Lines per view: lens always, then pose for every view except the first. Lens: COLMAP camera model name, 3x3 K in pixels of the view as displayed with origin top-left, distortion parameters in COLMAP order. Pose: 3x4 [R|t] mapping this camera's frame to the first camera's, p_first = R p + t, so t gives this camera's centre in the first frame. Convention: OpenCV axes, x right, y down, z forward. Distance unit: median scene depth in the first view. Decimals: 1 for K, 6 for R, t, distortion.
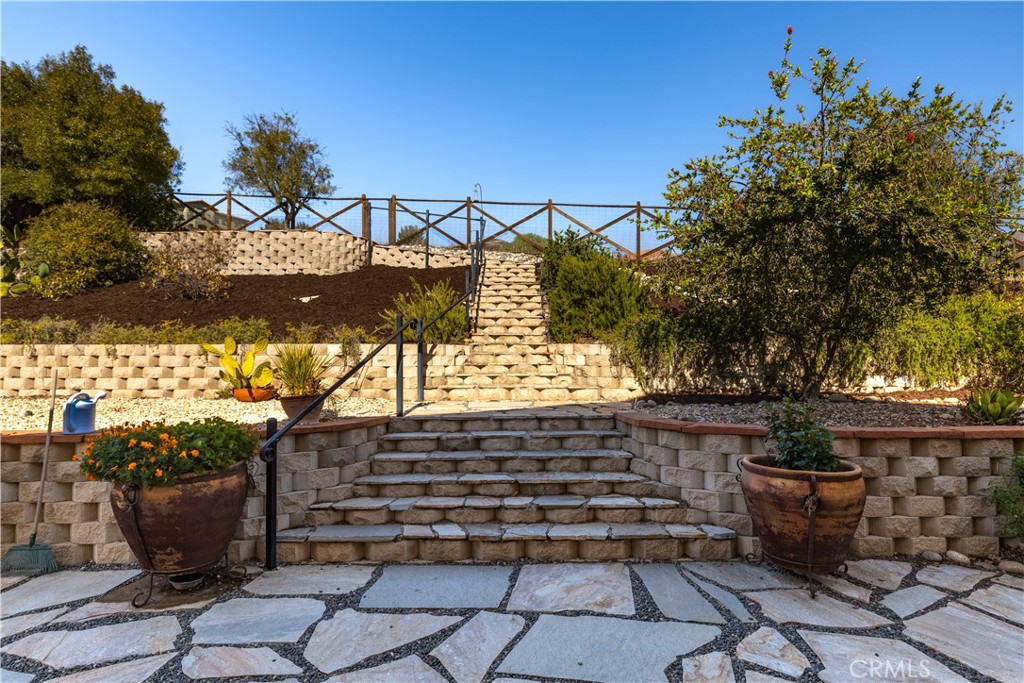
lens RADIAL K [[558.2, 0, 518.4], [0, 558.2, 347.6], [0, 0, 1]] dist [0.007630, 0.001201]
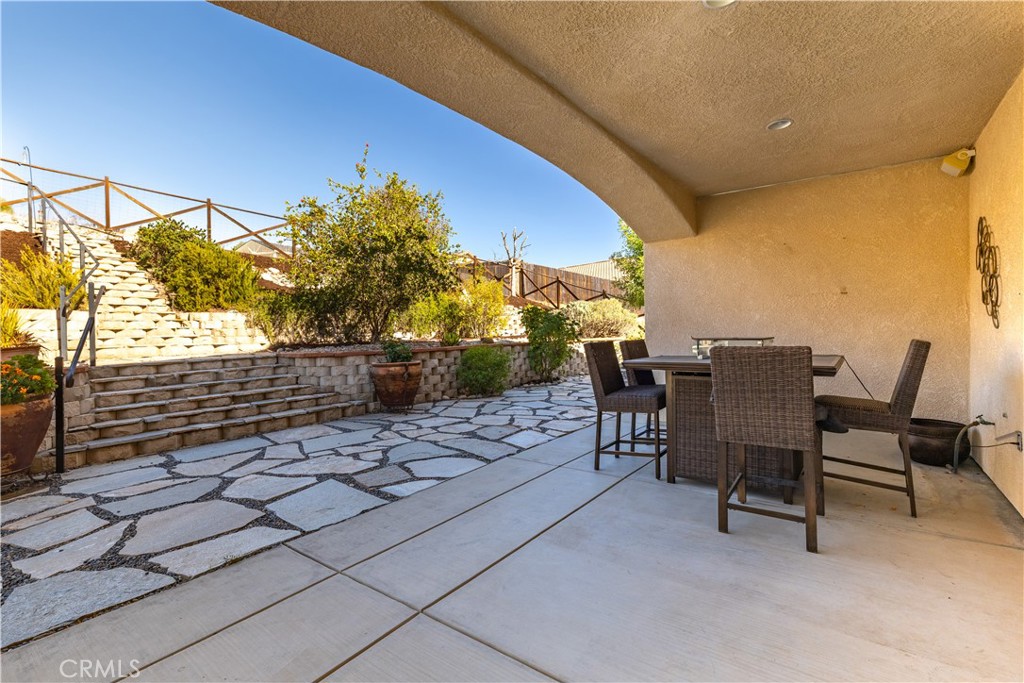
lens RADIAL K [[464.2, 0, 518.1], [0, 464.2, 343.3], [0, 0, 1]] dist [0.006898, -0.001396]
pose [[0.613996, -0.035191, 0.788524, -0.551024], [0.009372, 0.999260, 0.037298, 0.054533], [-0.789254, -0.015511, 0.613871, -0.439259]]
